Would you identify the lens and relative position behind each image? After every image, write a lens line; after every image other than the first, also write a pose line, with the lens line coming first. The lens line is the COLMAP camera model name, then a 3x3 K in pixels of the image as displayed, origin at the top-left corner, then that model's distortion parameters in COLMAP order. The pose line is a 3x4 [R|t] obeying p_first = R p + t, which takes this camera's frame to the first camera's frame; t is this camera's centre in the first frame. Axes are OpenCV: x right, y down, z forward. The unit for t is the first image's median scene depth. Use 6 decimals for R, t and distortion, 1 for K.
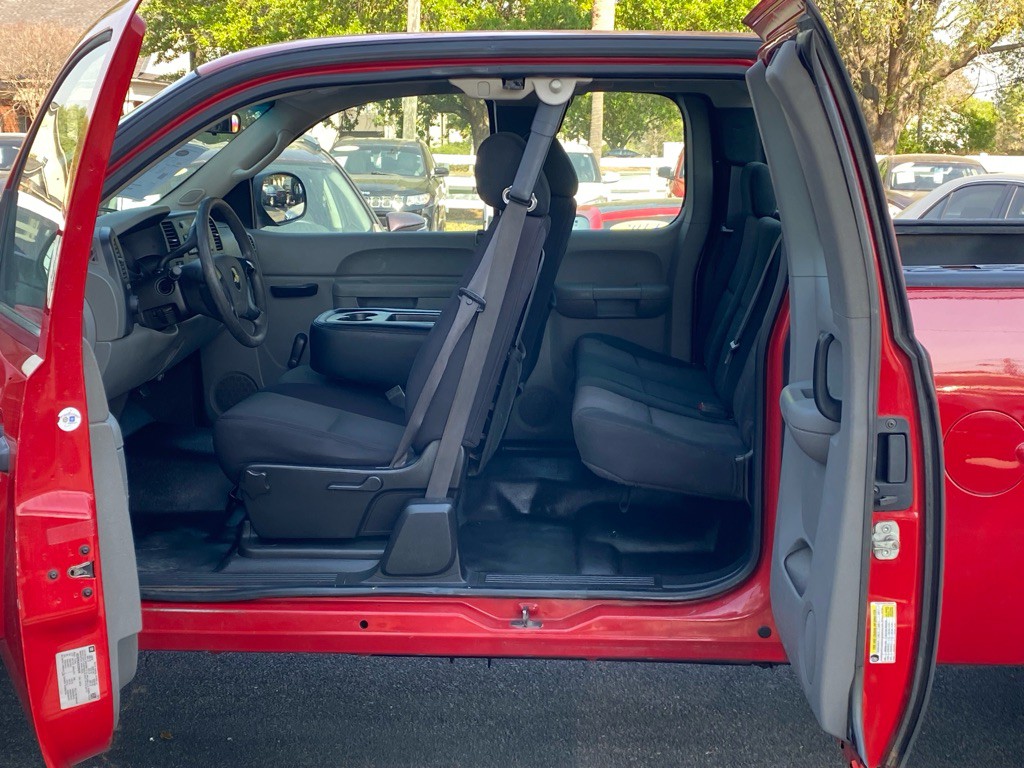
lens RADIAL K [[1568.0, 0, 511.1], [0, 1568.0, 369.8], [0, 0, 1]] dist [-0.158184, 1.564356]
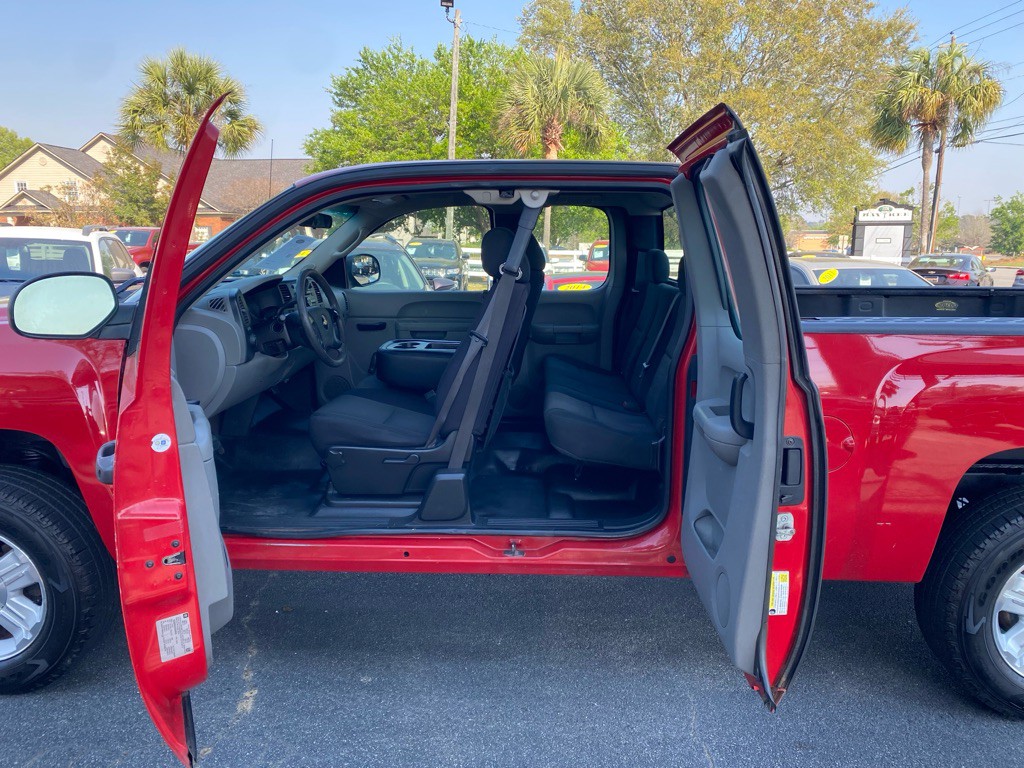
lens RADIAL K [[786.0, 0, 512.0], [0, 786.0, 384.0], [0, 0, 1]] dist [0.003211, -0.009110]
pose [[0.999904, 0.002876, 0.013576, -0.002969], [-0.003332, 0.999427, 0.033680, -0.025293], [-0.013471, -0.033722, 0.999340, 0.231585]]
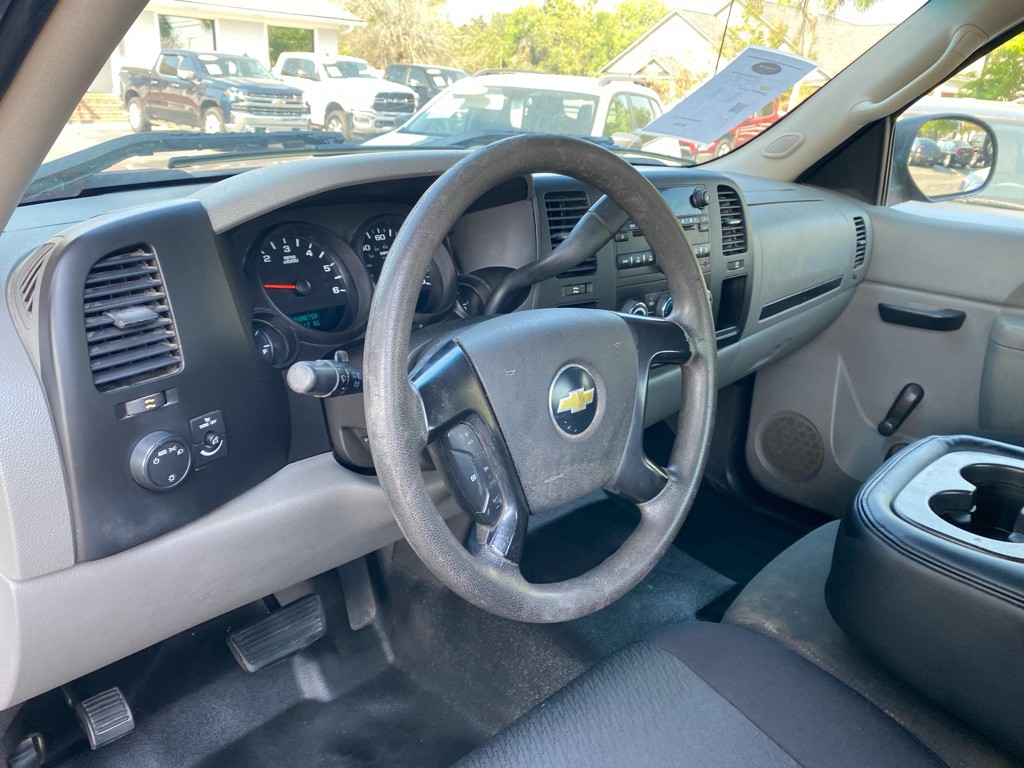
lens RADIAL K [[782.6, 0, 498.5], [0, 782.6, 386.5], [0, 0, 1]] dist [0.038234, -0.034547]
pose [[0.749410, 0.259412, -0.609171, -0.090623], [-0.141156, 0.961496, 0.235795, -0.099811], [0.646884, -0.090719, 0.757173, 0.887348]]
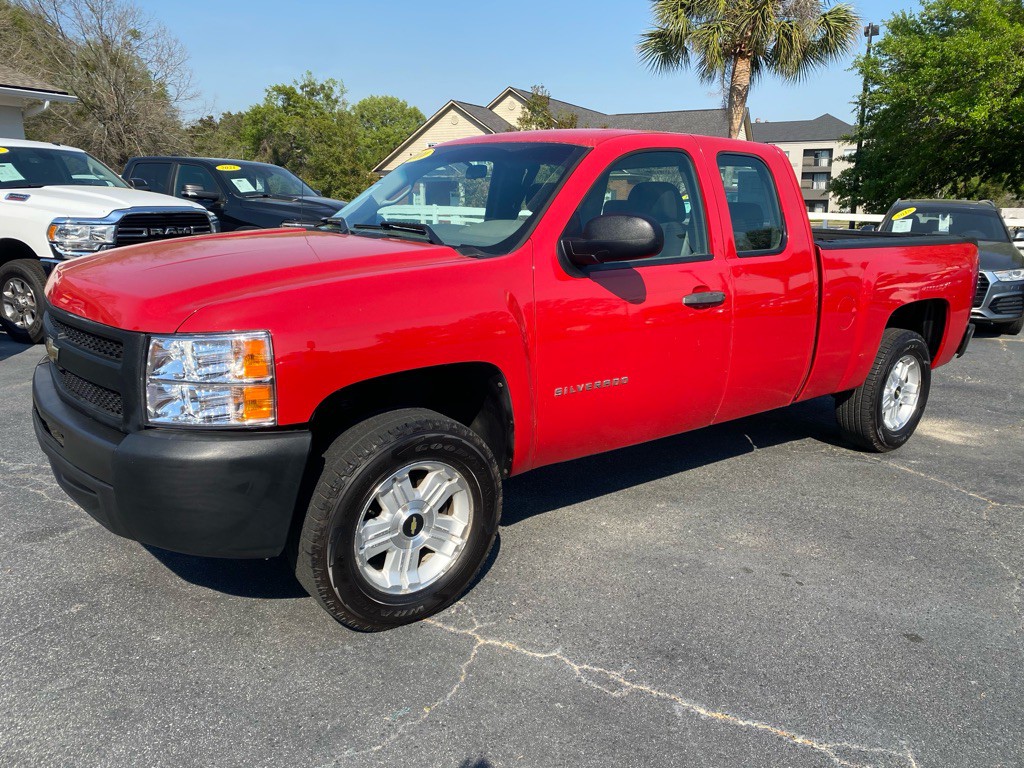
lens RADIAL K [[782.6, 0, 498.5], [0, 782.6, 386.5], [0, 0, 1]] dist [0.038234, -0.034547]
pose [[0.920467, 0.091106, -0.380053, -2.081053], [-0.059116, 0.993717, 0.095036, -0.367516], [0.386324, -0.065010, 0.920069, 2.474272]]
